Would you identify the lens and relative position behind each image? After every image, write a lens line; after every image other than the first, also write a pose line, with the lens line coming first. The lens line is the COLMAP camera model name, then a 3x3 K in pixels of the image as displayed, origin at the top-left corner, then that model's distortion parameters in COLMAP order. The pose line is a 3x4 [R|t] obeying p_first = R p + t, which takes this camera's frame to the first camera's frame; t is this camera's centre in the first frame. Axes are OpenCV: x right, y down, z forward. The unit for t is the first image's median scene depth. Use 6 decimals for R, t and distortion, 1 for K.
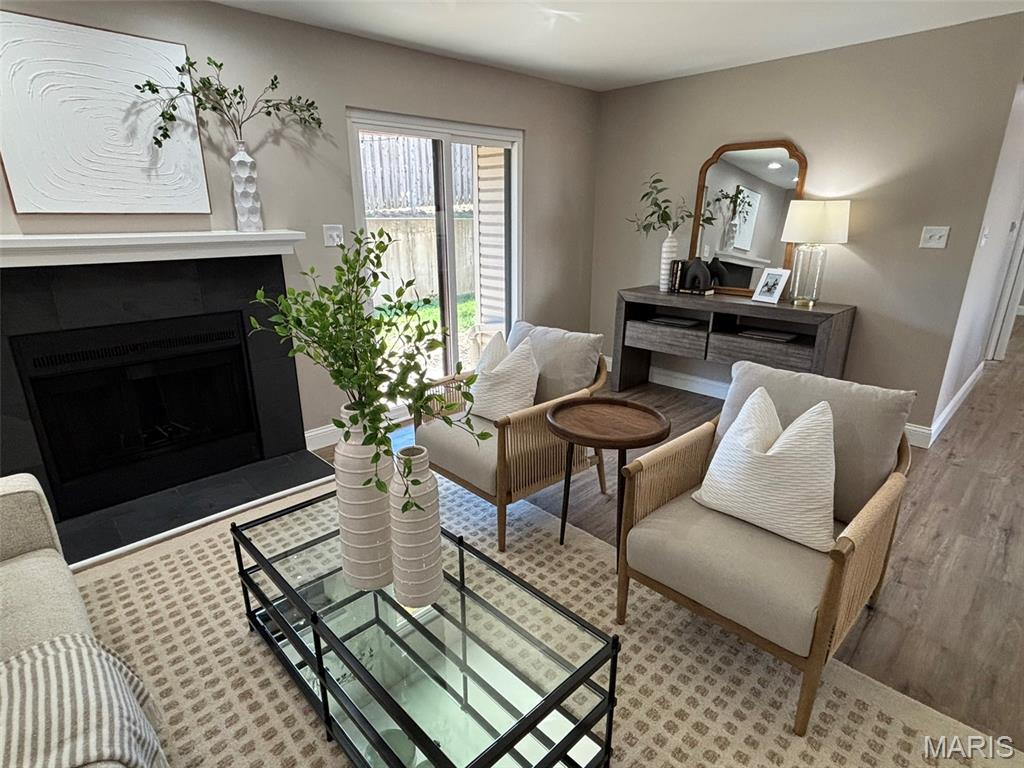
lens RADIAL K [[547.7, 0, 509.8], [0, 547.7, 384.4], [0, 0, 1]] dist [0.007084, 0.000783]
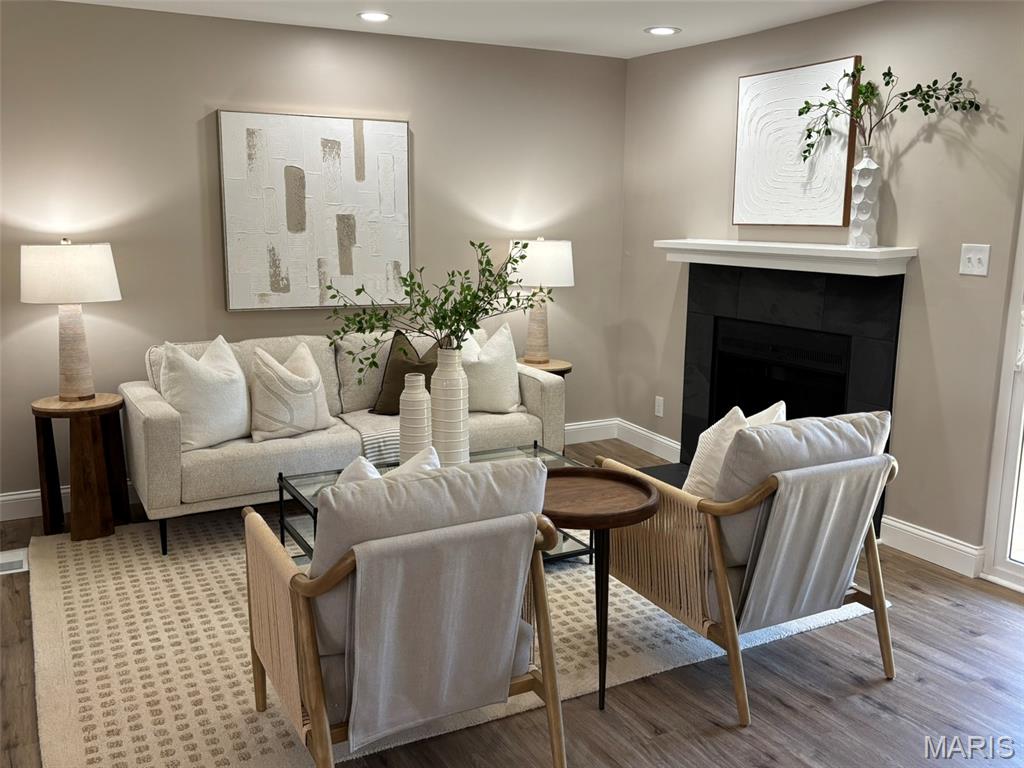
lens RADIAL K [[911.2, 0, 519.3], [0, 911.2, 388.6], [0, 0, 1]] dist [0.018449, -0.003019]
pose [[-0.258703, 0.182575, -0.948546, 1.035158], [-0.291795, 0.921330, 0.256920, -0.280794], [0.920830, 0.343246, -0.185076, 0.834593]]
